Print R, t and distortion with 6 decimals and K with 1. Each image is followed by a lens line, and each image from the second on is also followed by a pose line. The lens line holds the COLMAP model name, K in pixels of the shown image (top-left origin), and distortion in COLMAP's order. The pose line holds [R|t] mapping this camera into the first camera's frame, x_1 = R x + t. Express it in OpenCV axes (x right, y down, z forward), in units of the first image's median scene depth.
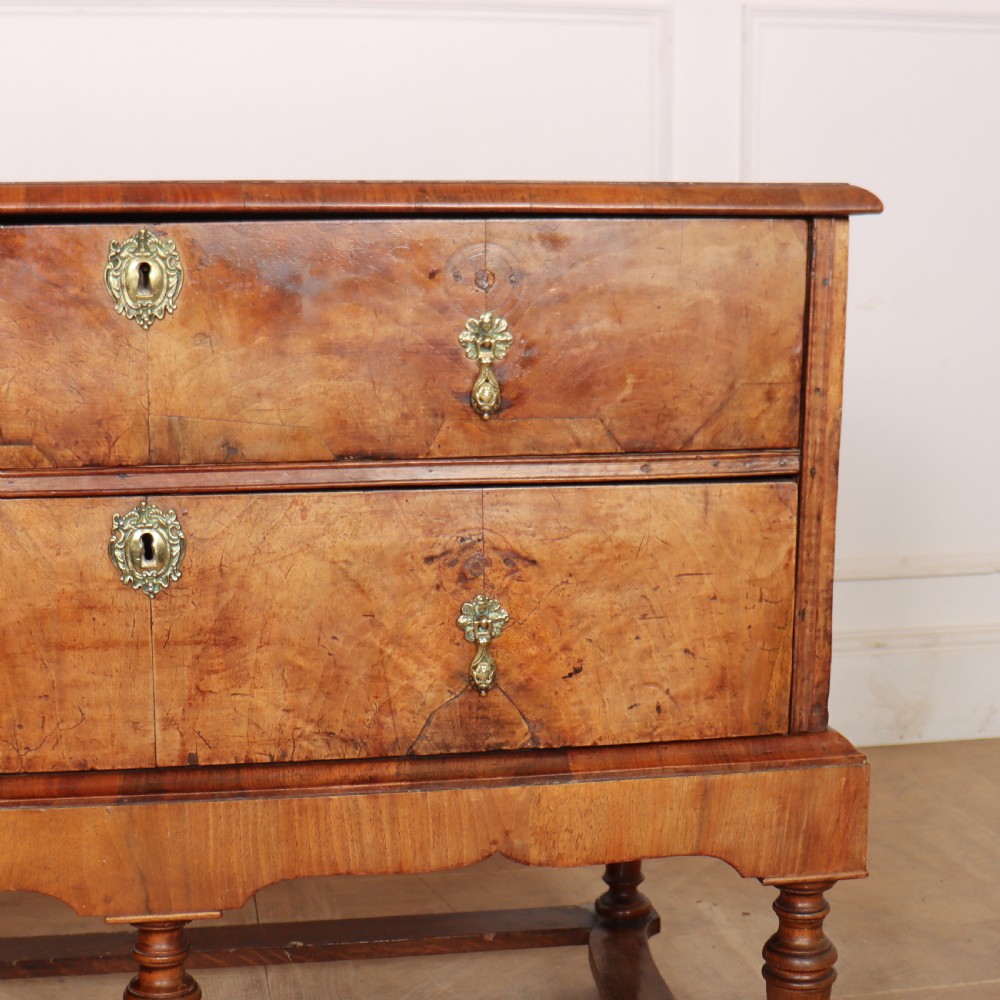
lens RADIAL K [[1789.9, 0, 464.8], [0, 1789.9, 517.1], [0, 0, 1]] dist [-0.185040, 0.189362]
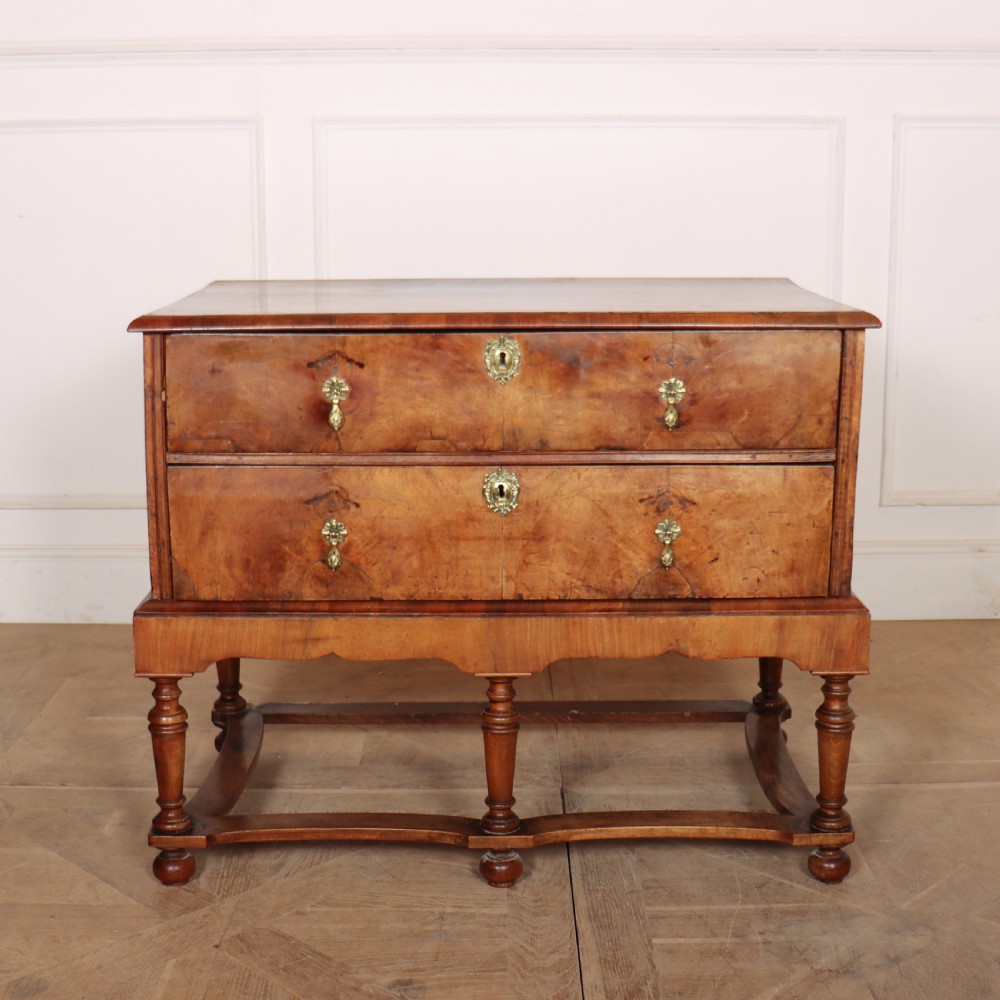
lens RADIAL K [[1620.8, 0, 484.4], [0, 1620.8, 497.9], [0, 0, 1]] dist [-0.215289, 0.344988]
pose [[0.985480, 0.031566, -0.166830, 0.107918], [-0.022737, 0.998251, 0.054567, -0.073430], [0.168260, -0.049982, 0.984475, -0.797874]]
